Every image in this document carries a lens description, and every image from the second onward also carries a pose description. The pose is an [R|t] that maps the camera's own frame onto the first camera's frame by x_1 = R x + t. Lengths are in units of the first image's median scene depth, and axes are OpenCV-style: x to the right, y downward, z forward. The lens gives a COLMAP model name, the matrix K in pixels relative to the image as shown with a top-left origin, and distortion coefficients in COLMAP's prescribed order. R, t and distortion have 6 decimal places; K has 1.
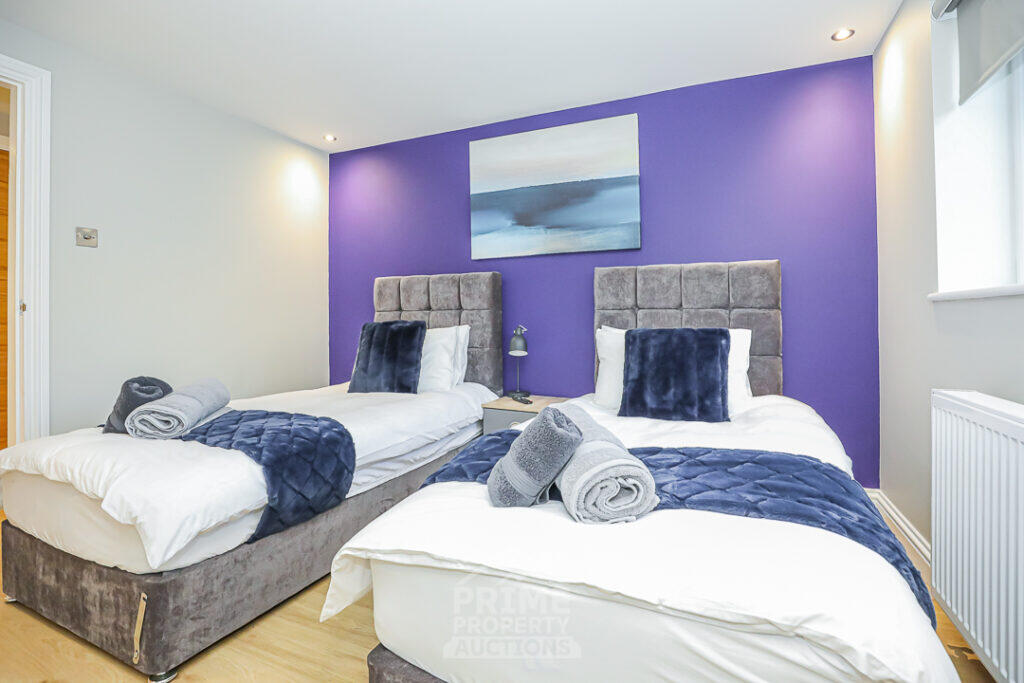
lens RADIAL K [[481.4, 0, 513.5], [0, 481.4, 323.7], [0, 0, 1]] dist [0.000907, 0.000171]
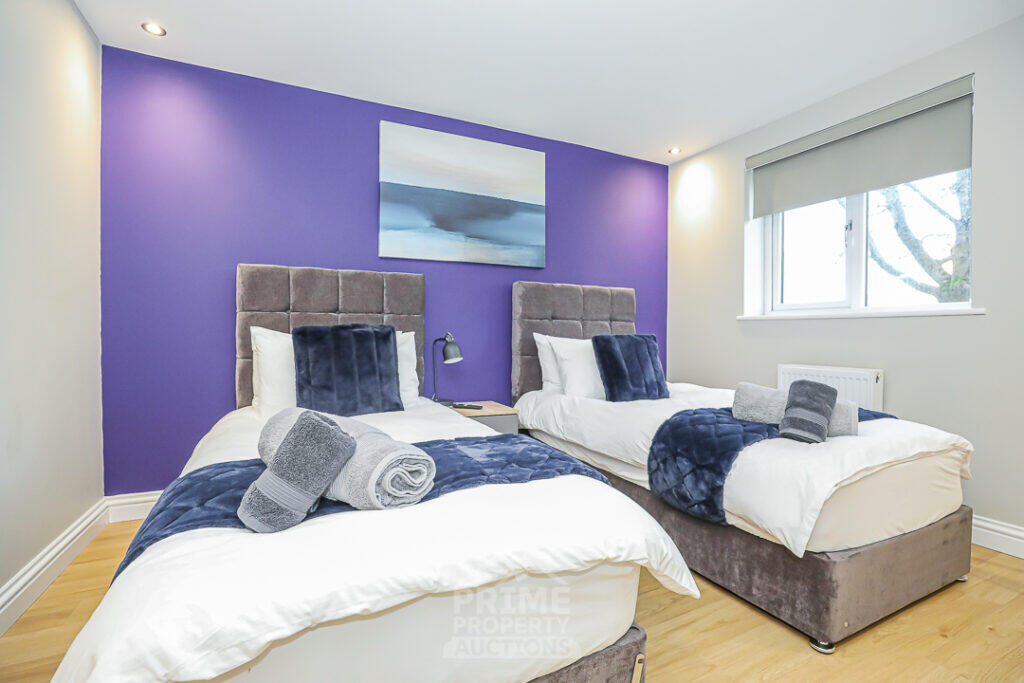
lens RADIAL K [[484.9, 0, 515.4], [0, 484.9, 343.5], [0, 0, 1]] dist [-0.000687, -0.000214]
pose [[0.653834, -0.011283, 0.756554, -0.659421], [-0.011445, 0.999627, 0.024799, 0.000512], [-0.756552, -0.024873, 0.653461, 0.257785]]
